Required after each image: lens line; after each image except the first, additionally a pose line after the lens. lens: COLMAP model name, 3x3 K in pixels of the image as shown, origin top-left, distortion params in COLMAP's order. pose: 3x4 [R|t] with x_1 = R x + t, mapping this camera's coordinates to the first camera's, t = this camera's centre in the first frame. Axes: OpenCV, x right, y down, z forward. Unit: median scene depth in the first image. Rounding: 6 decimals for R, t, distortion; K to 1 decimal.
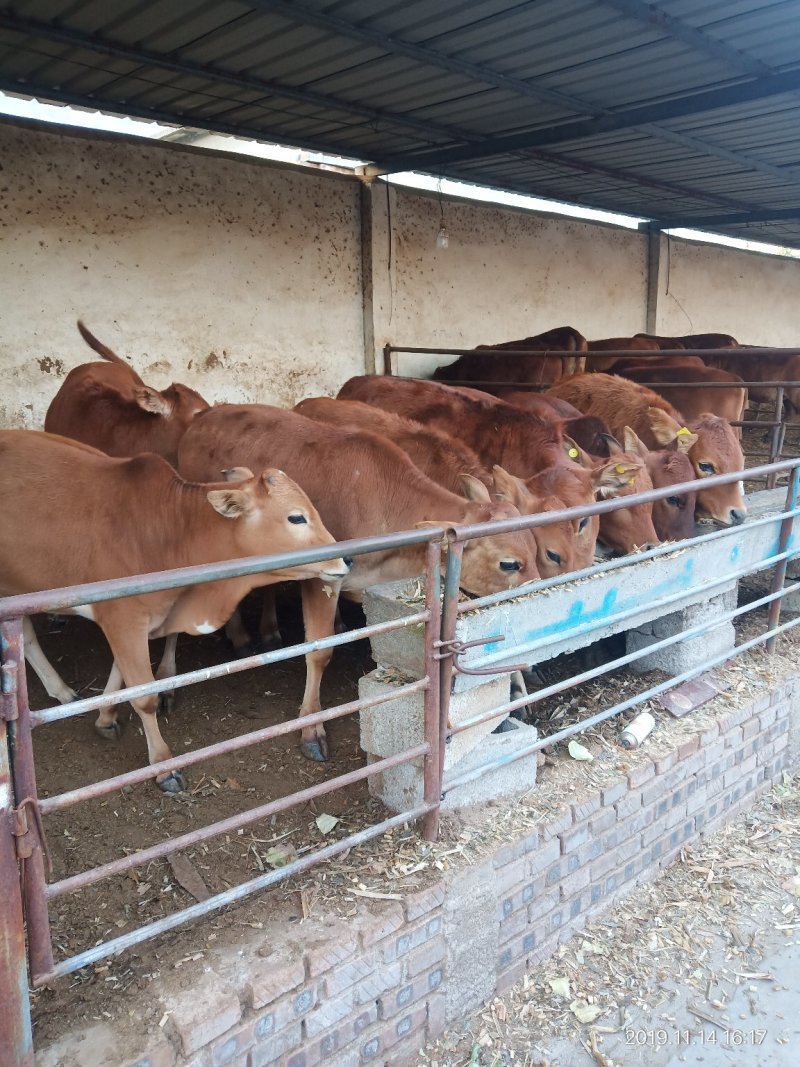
lens RADIAL K [[835.4, 0, 403.4], [0, 835.4, 531.3], [0, 0, 1]] dist [0.007735, -0.023558]
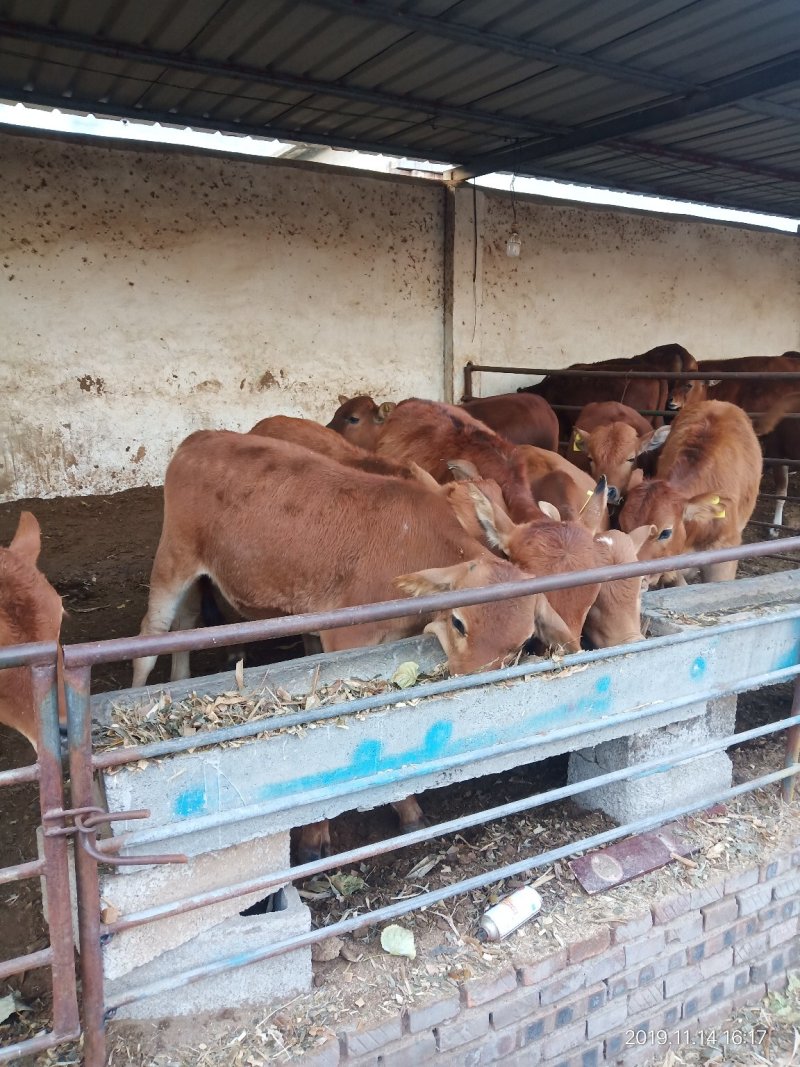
lens RADIAL K [[835.4, 0, 397.6], [0, 835.4, 532.9], [0, 0, 1]] dist [0.007735, -0.023558]
pose [[0.974907, 0.048631, -0.217234, 0.150309], [-0.052102, 0.998589, -0.010277, -0.033537], [0.216428, 0.021337, 0.976065, 0.128695]]
